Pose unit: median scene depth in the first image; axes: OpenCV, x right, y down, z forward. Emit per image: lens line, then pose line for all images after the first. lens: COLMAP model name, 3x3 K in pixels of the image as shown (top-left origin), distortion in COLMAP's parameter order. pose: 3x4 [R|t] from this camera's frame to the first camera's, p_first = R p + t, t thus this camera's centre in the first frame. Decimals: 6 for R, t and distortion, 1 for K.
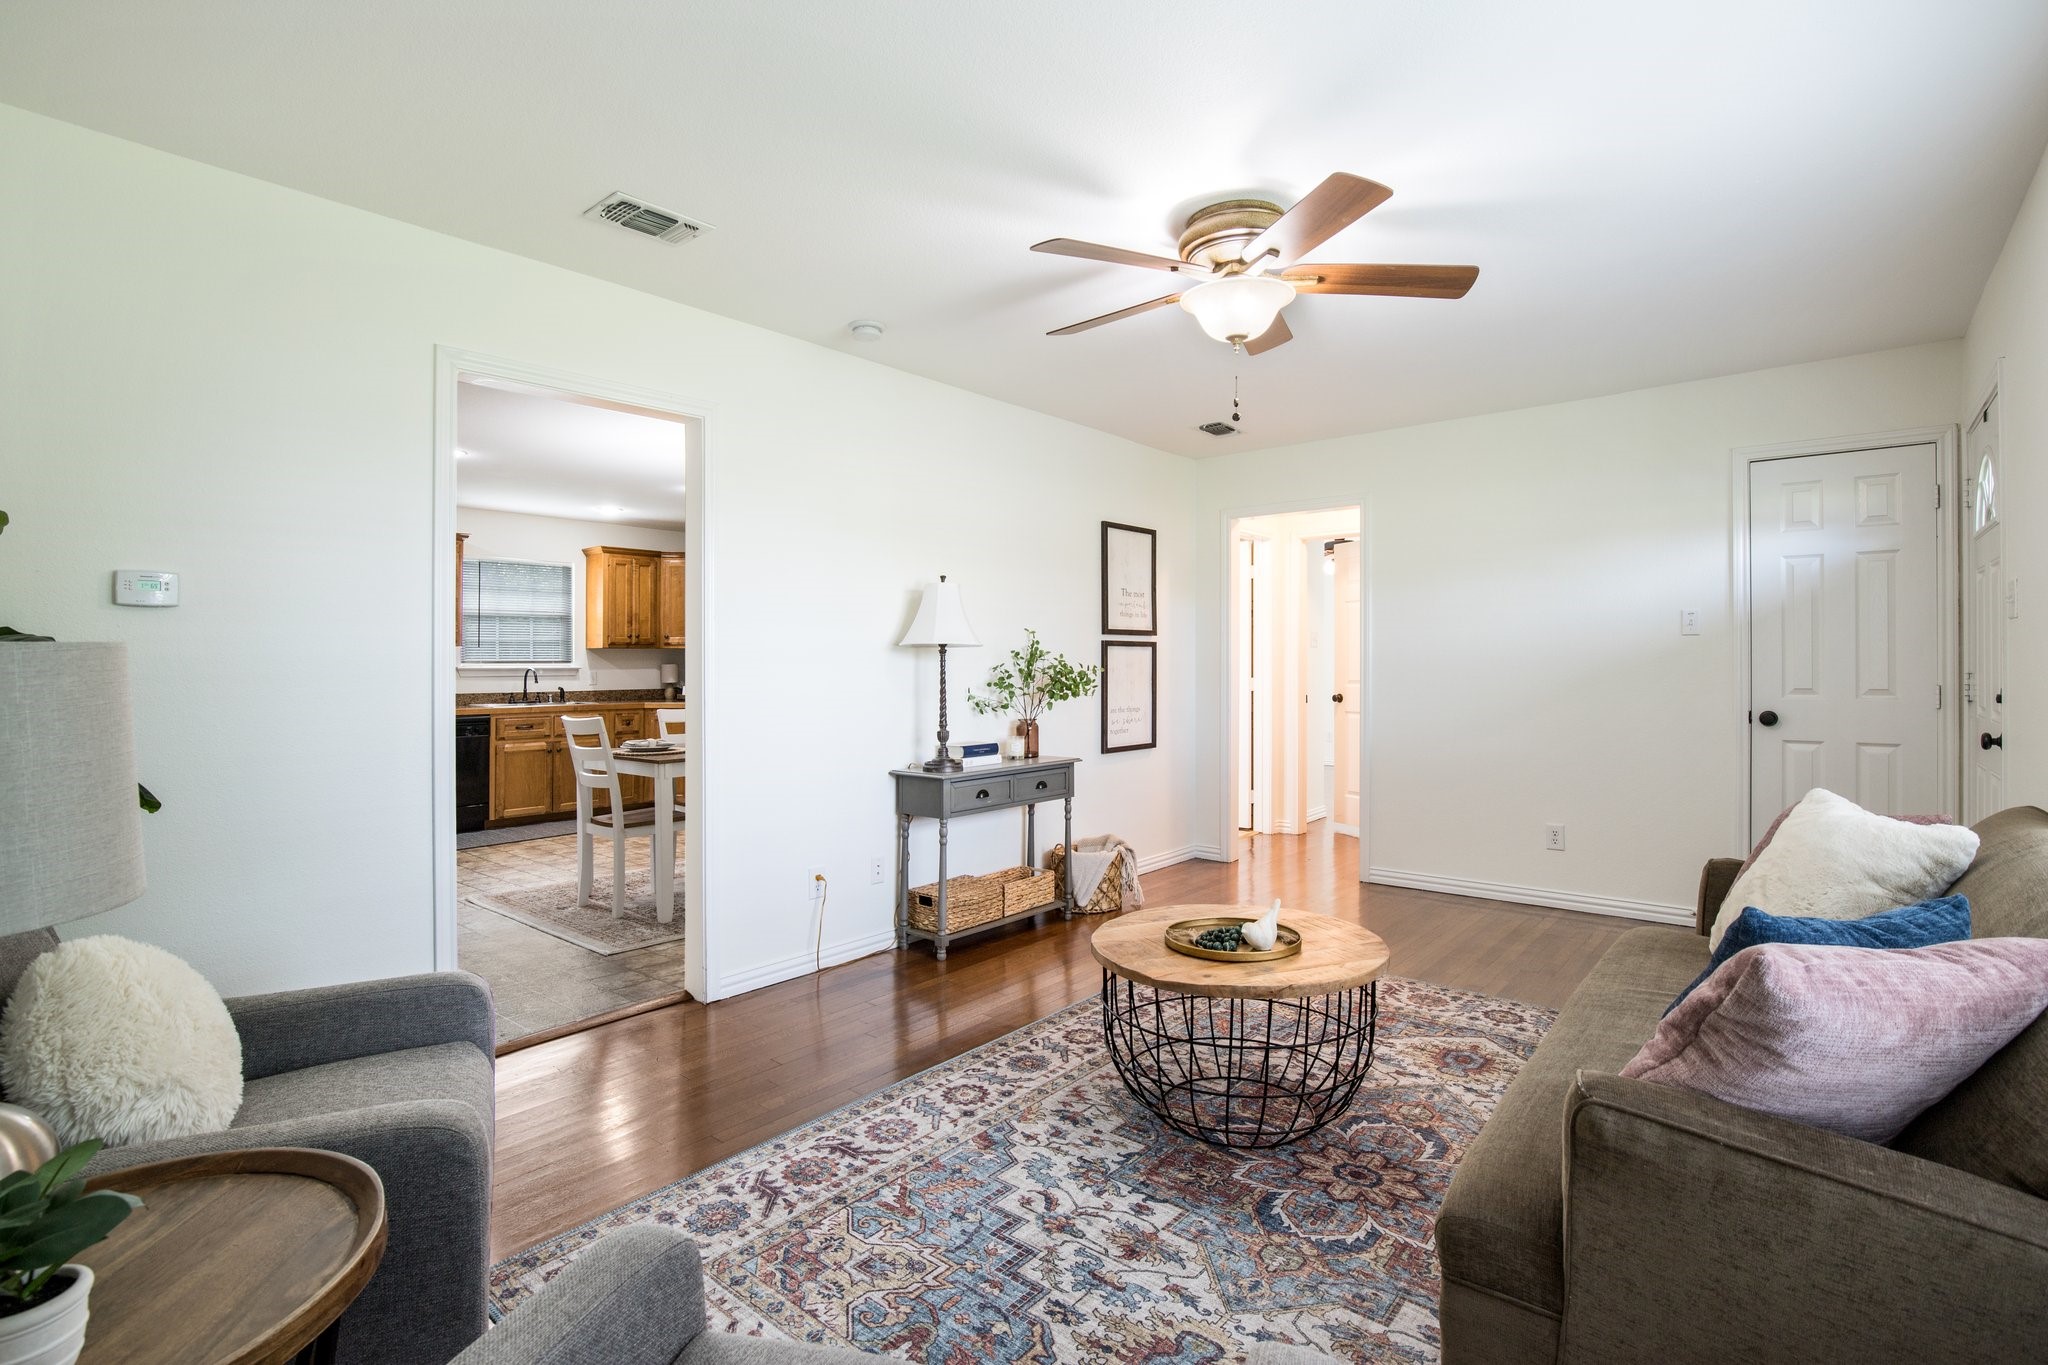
lens RADIAL K [[972.1, 0, 1034.0], [0, 972.1, 656.6], [0, 0, 1]] dist [-0.035406, 0.005201]
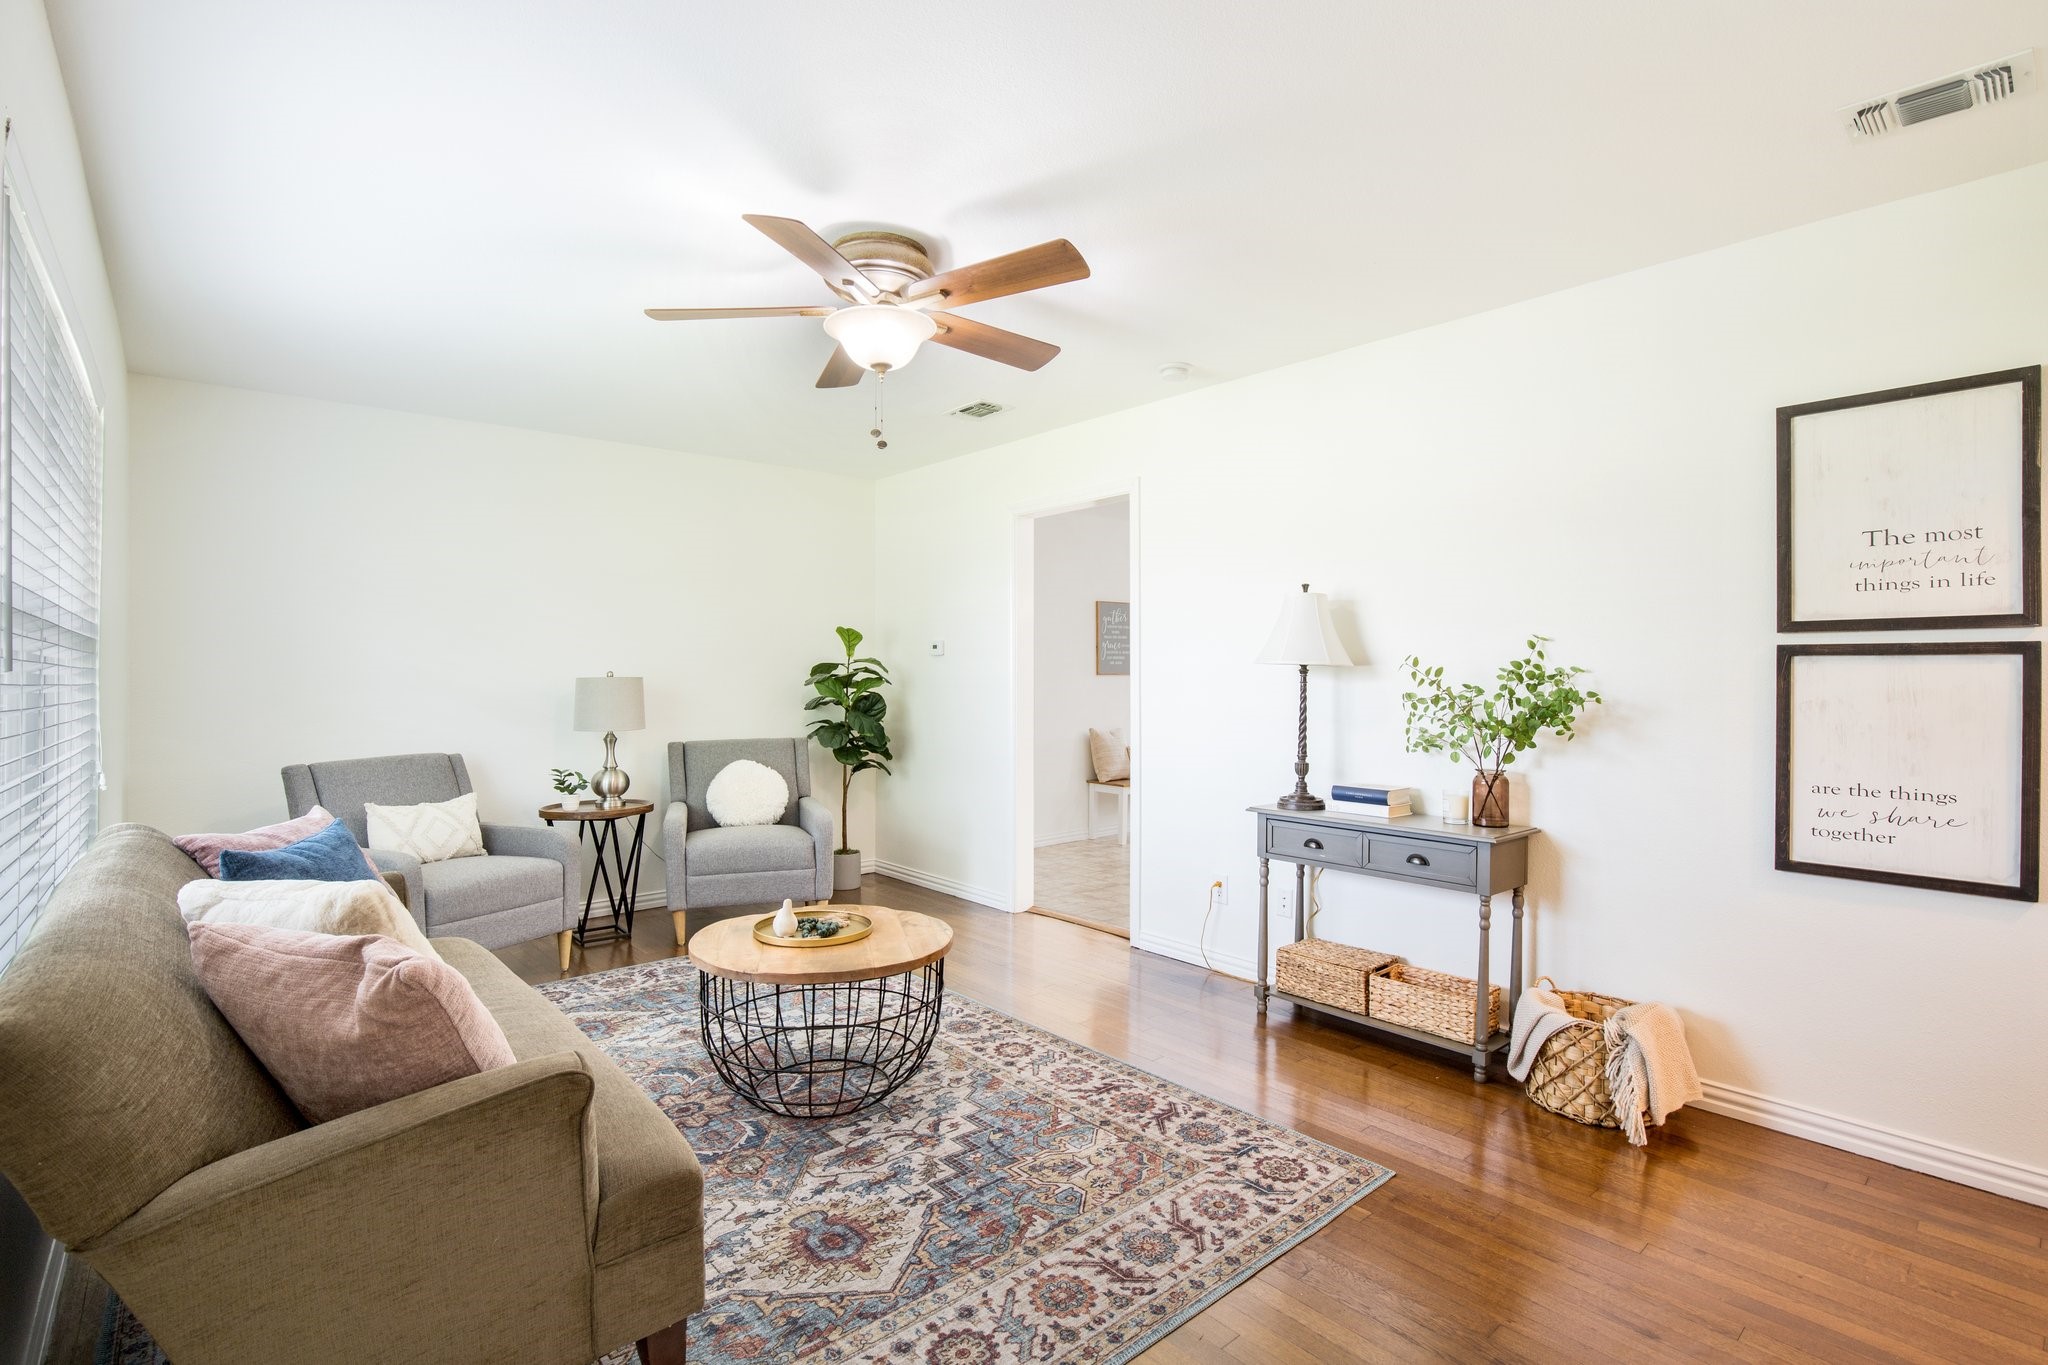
lens RADIAL K [[972.1, 0, 1011.1], [0, 972.1, 679.2], [0, 0, 1]] dist [-0.035406, 0.005201]
pose [[-0.168421, 0.015819, -0.985588, 1.166387], [0.012489, 0.999825, 0.013913, -0.020601], [0.985636, -0.009966, -0.168589, 1.286081]]
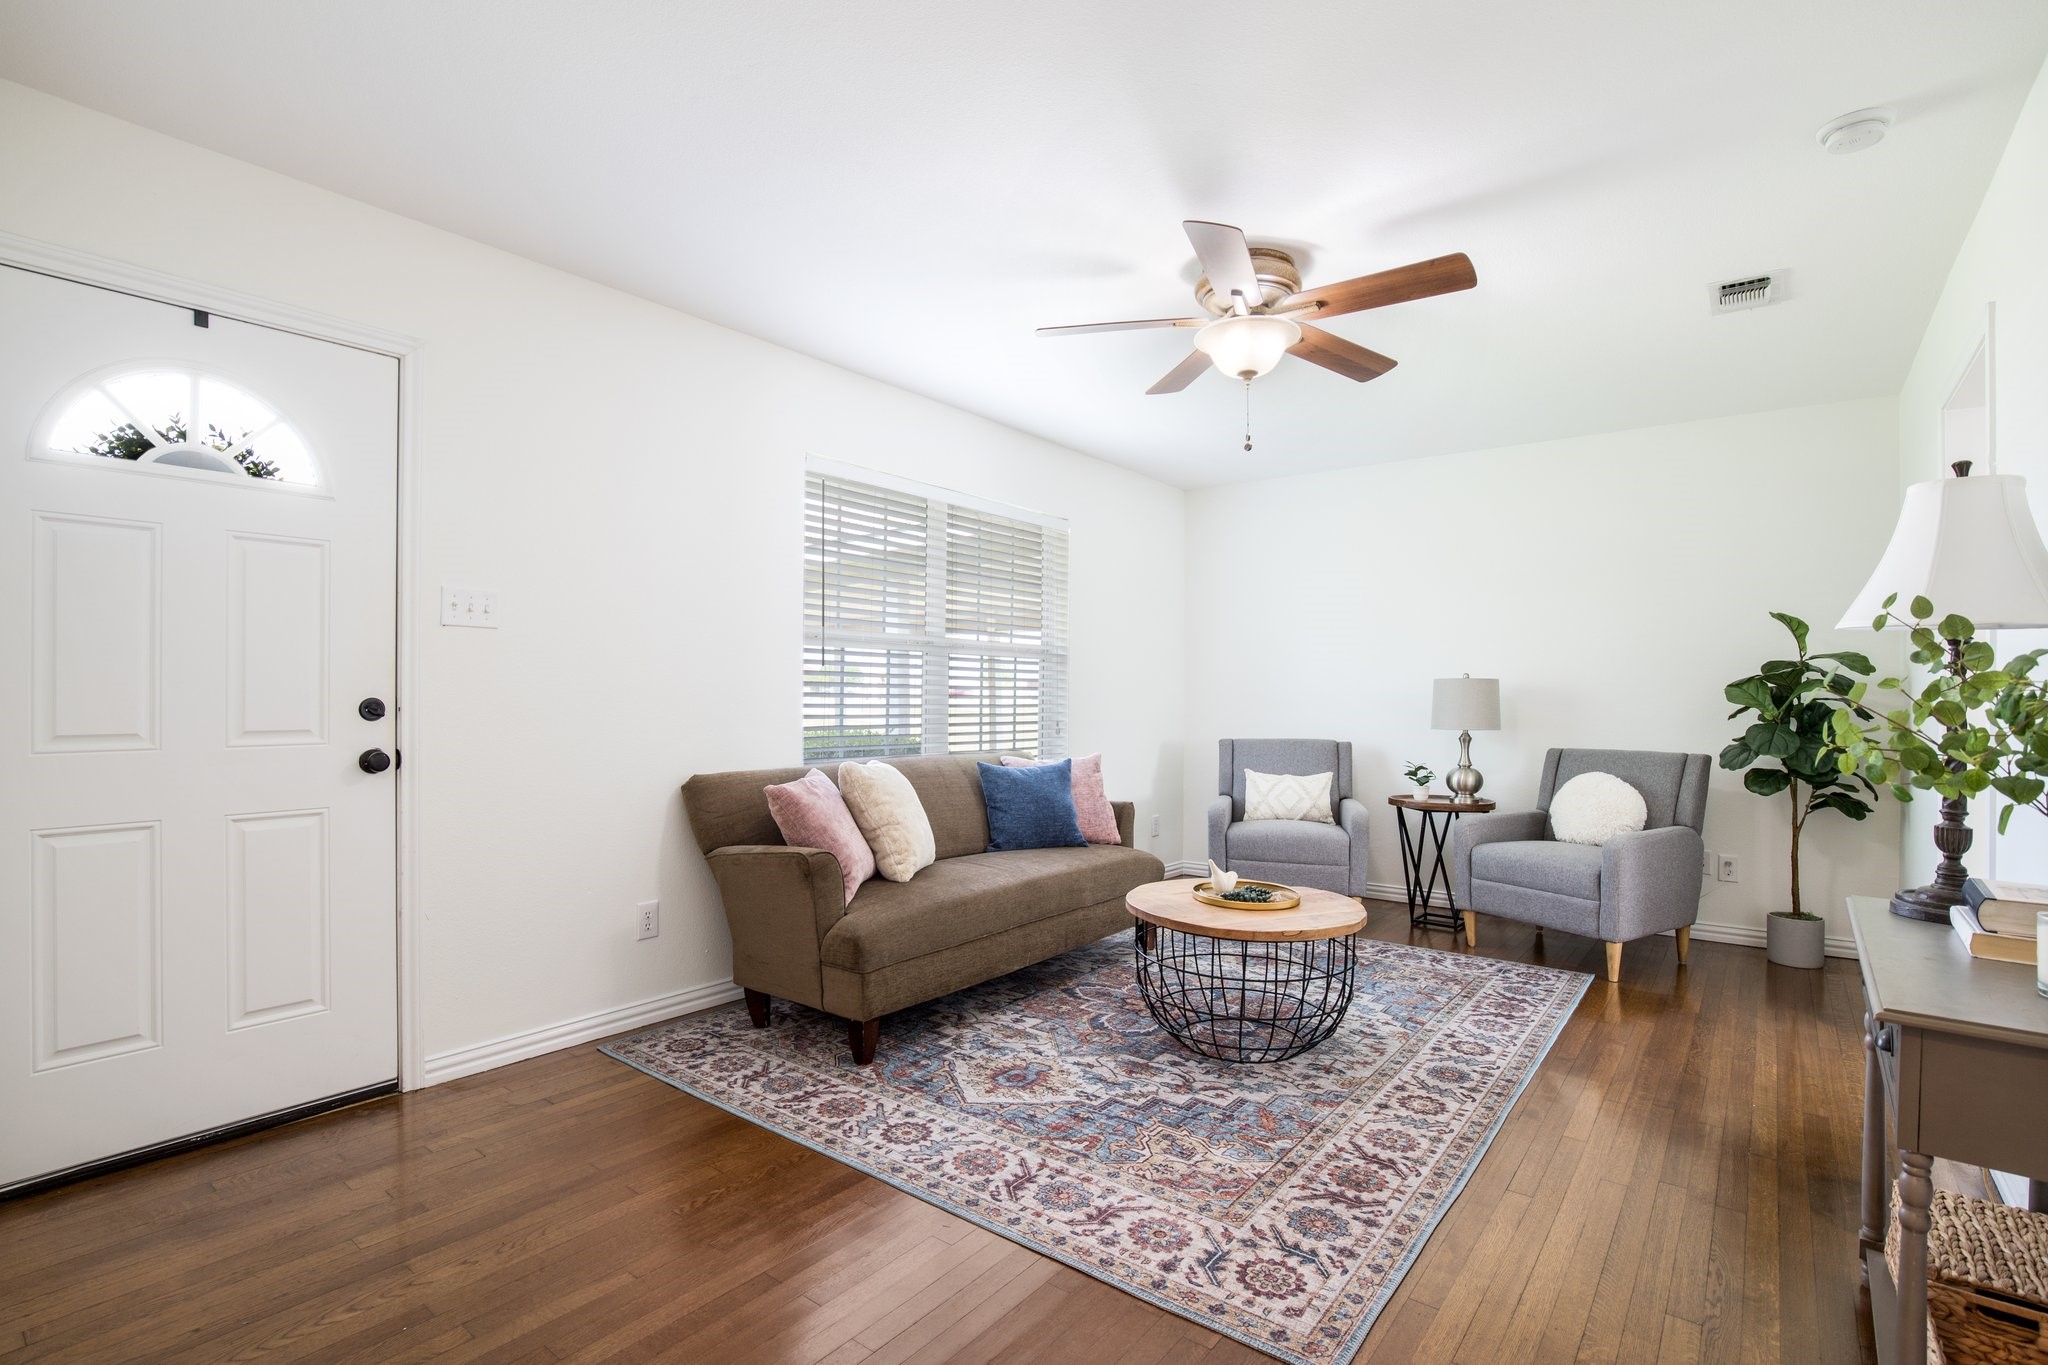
lens RADIAL K [[972.1, 0, 1008.4], [0, 972.1, 692.9], [0, 0, 1]] dist [-0.035406, 0.005201]
pose [[-0.999935, 0.001754, -0.011236, 0.476098], [0.001837, 0.999972, -0.007321, 0.027484], [0.011223, -0.007342, -0.999910, 2.044765]]
